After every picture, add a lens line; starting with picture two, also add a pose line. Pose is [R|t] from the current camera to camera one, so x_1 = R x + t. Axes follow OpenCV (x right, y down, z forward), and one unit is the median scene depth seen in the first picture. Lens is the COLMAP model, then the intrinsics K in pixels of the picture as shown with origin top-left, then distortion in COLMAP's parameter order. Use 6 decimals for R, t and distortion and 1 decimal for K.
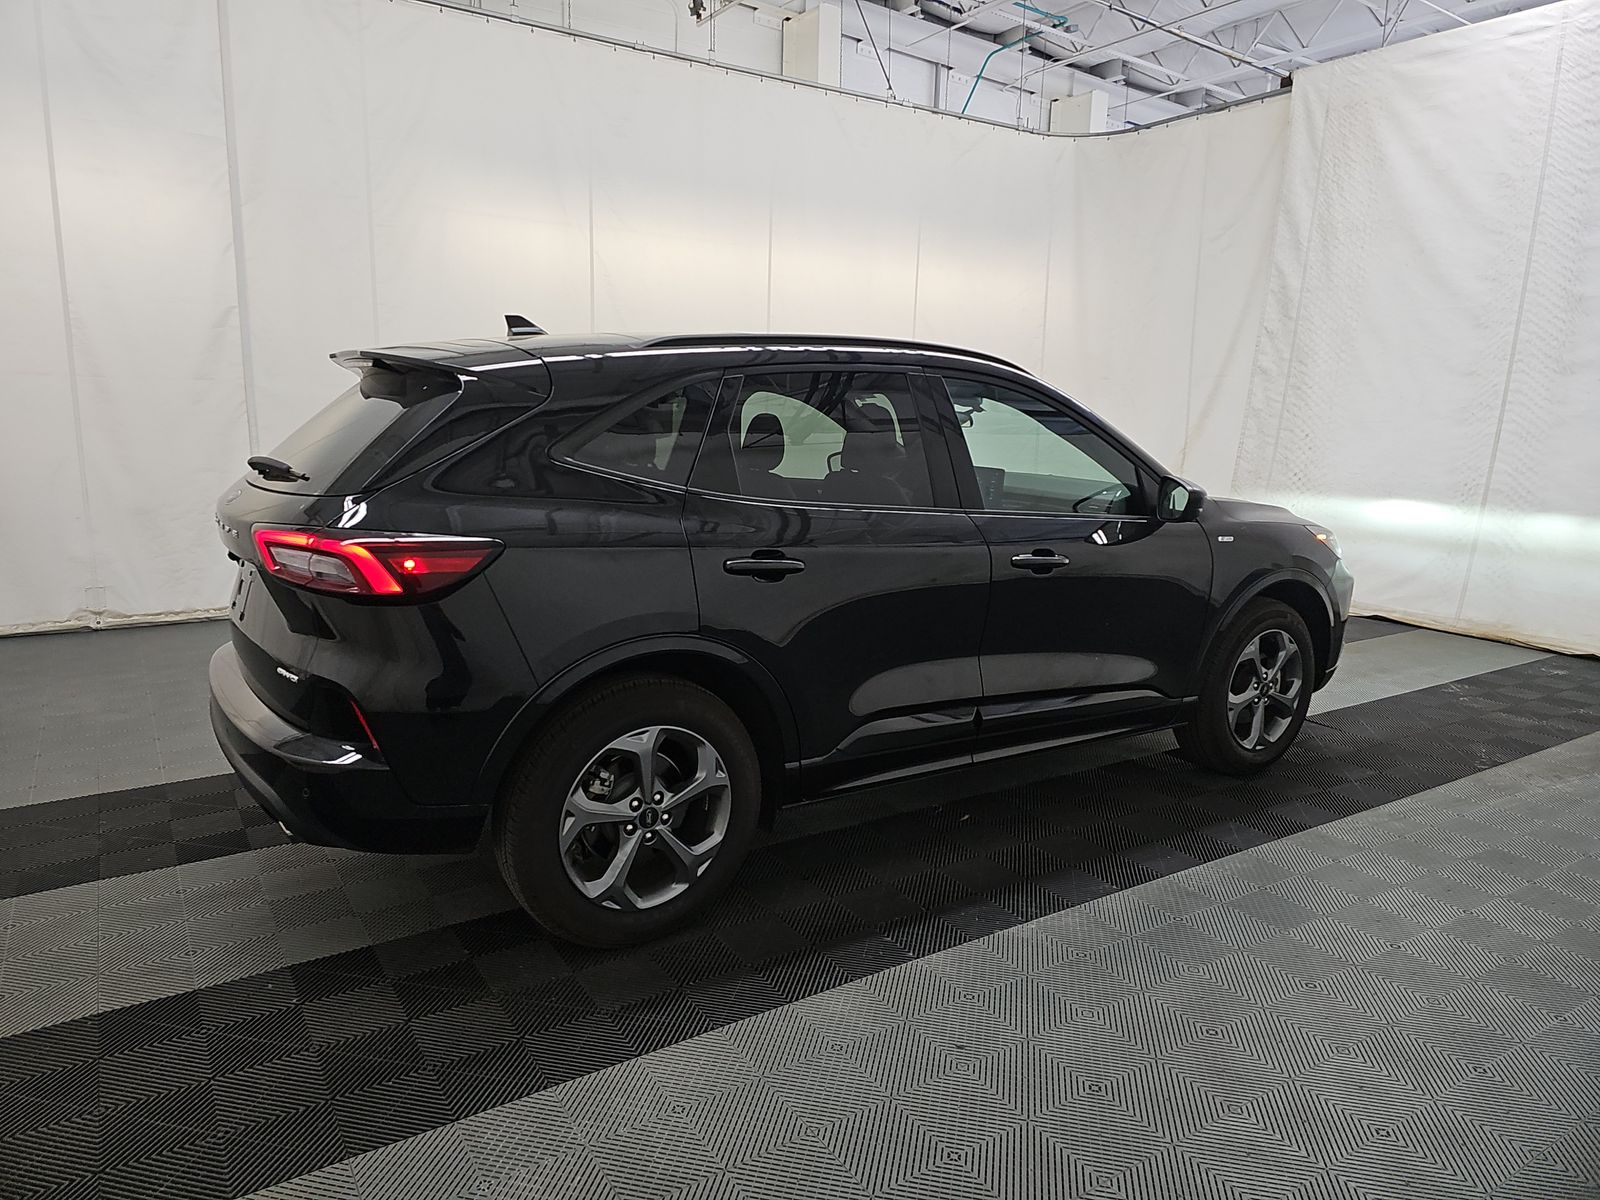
lens RADIAL K [[1082.0, 0, 808.2], [0, 1082.0, 600.6], [0, 0, 1]] dist [0.026814, -0.010576]
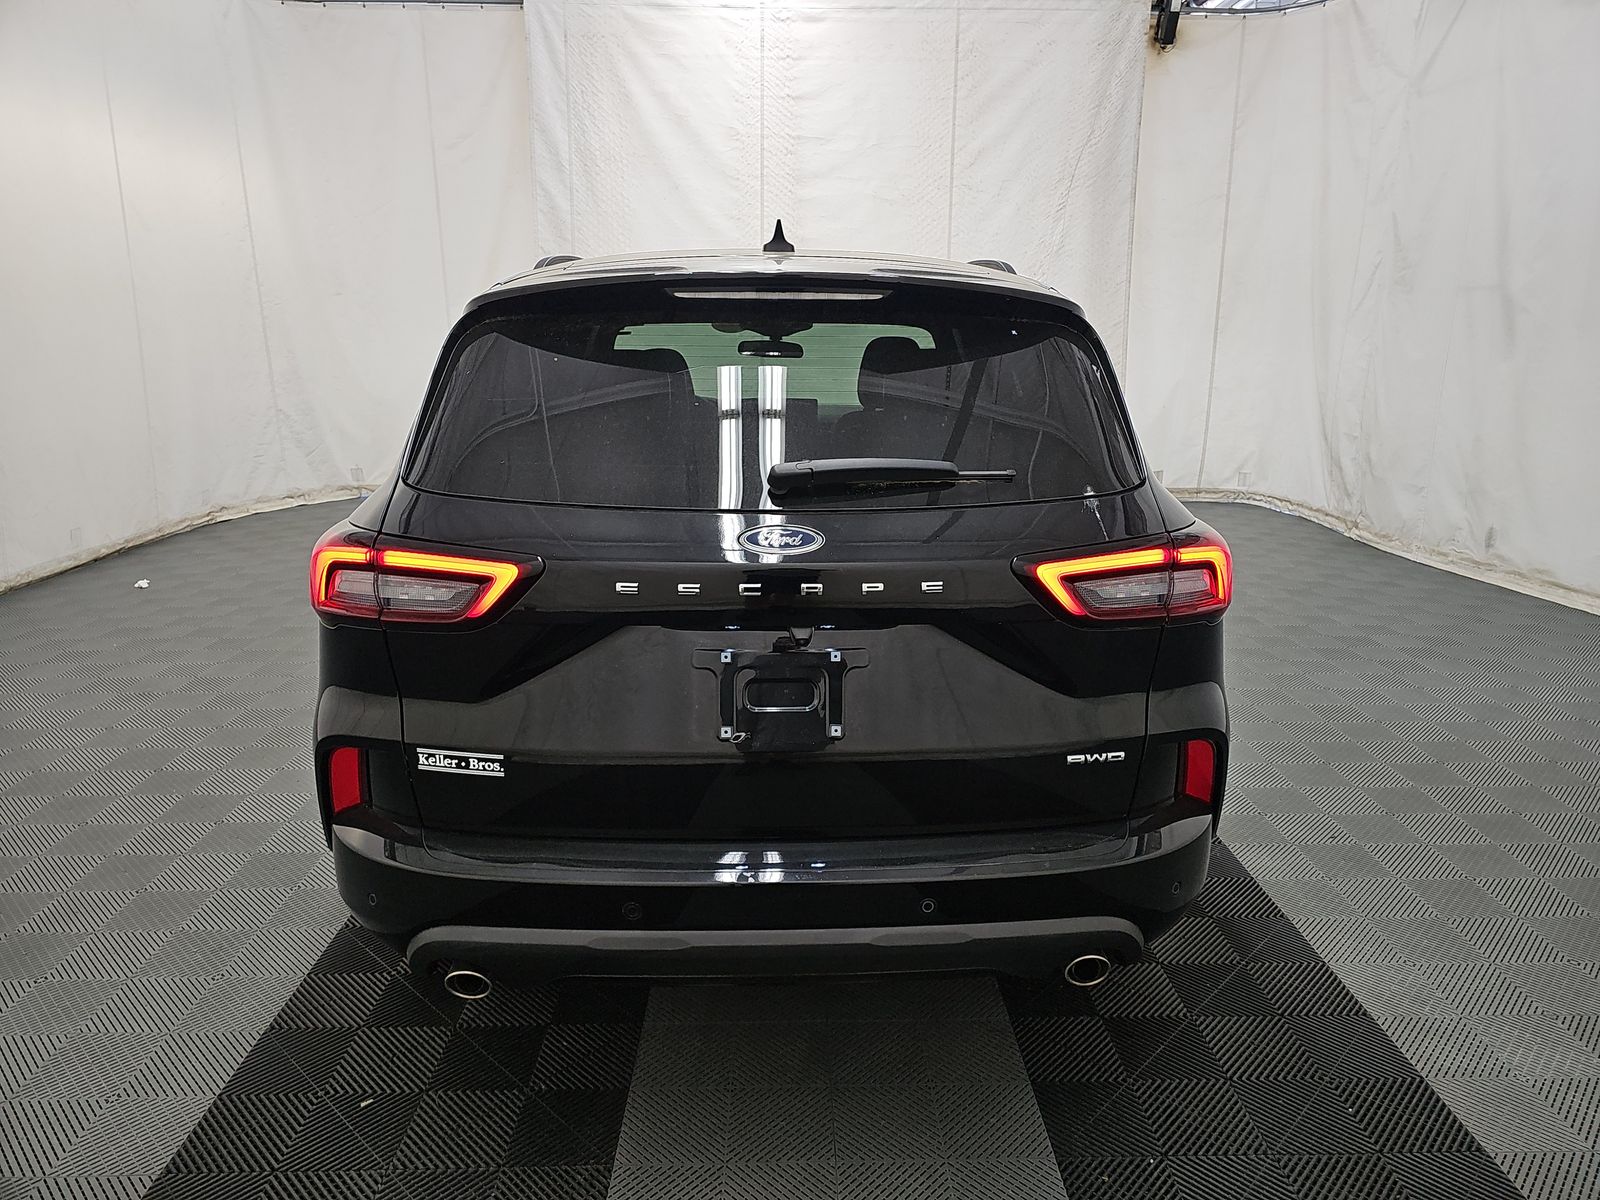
lens RADIAL K [[1082.0, 0, 804.7], [0, 1082.0, 608.9], [0, 0, 1]] dist [0.026814, -0.010576]
pose [[0.546487, -0.224218, 0.806894, -0.399925], [0.154836, 0.973933, 0.165769, -0.060586], [-0.823030, 0.034345, 0.566959, 0.272781]]
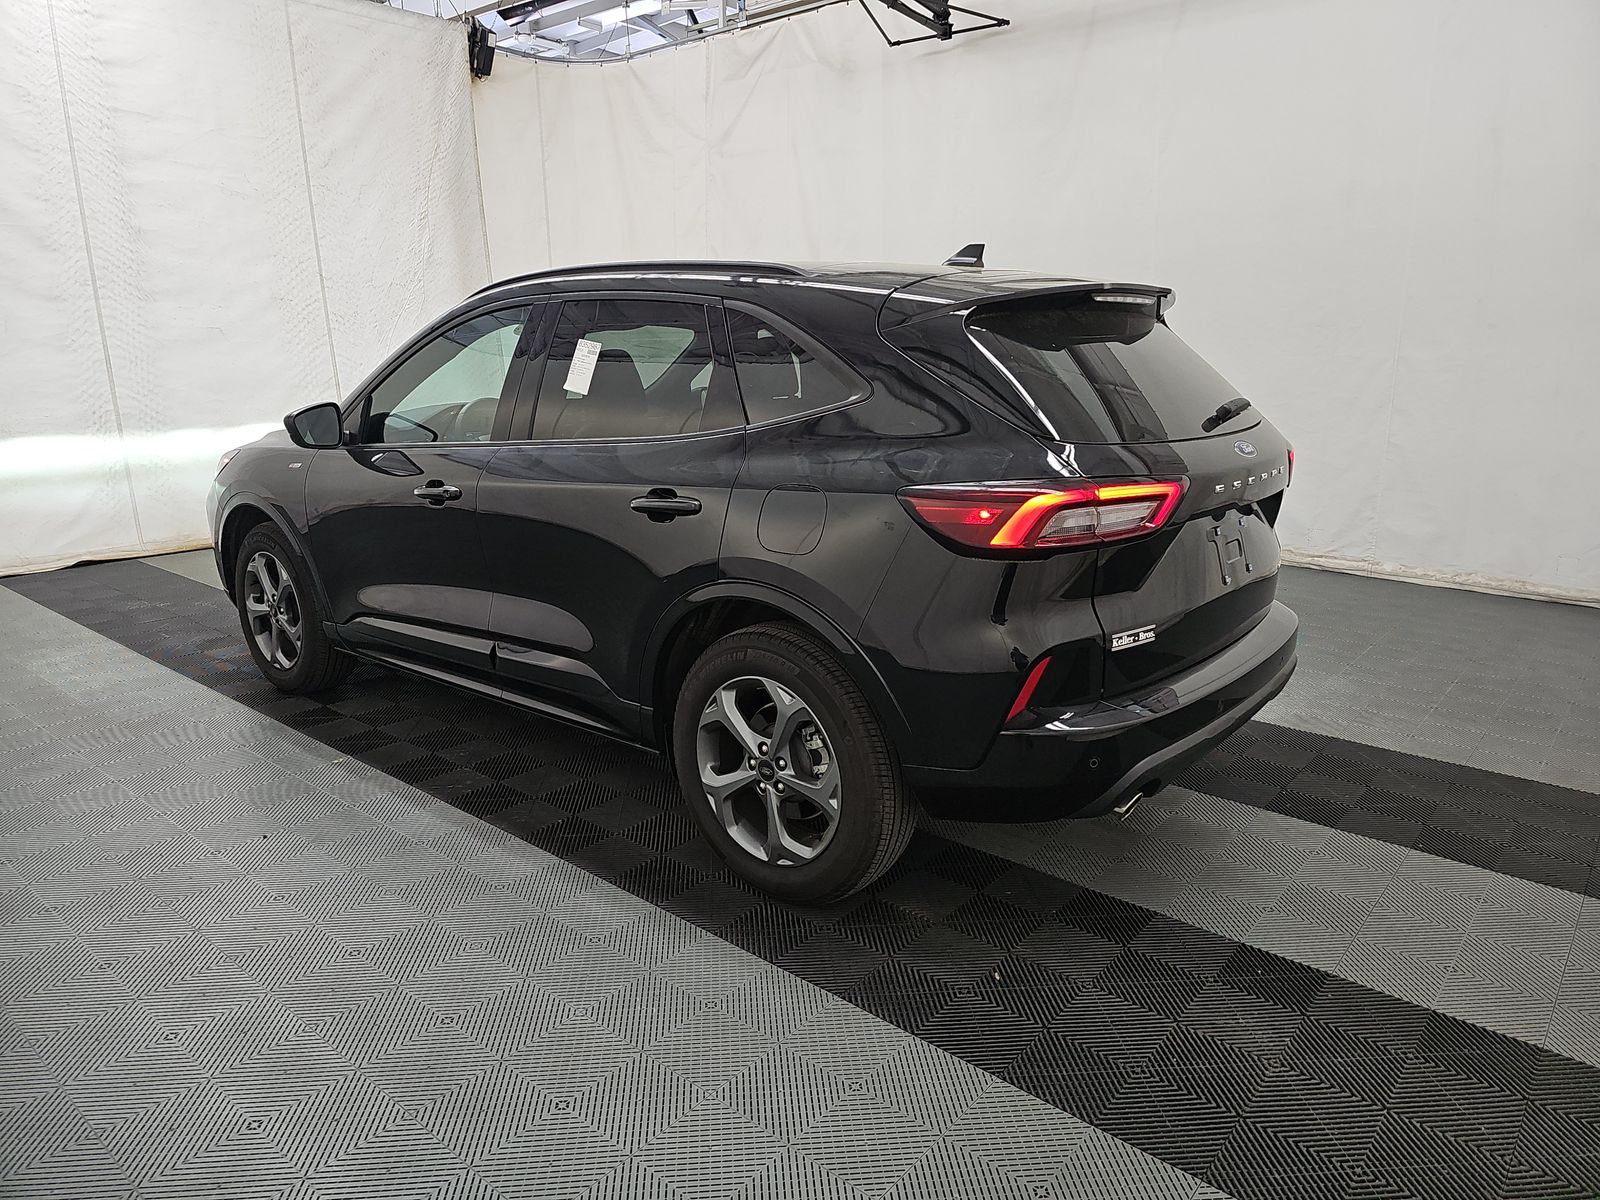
lens RADIAL K [[1082.0, 0, 801.4], [0, 1082.0, 591.4], [0, 0, 1]] dist [0.026814, -0.010576]
pose [[-0.255308, -0.236947, 0.937376, -0.537657], [0.177226, 0.941610, 0.286288, -0.126176], [-0.950478, 0.239219, -0.198408, 0.640155]]
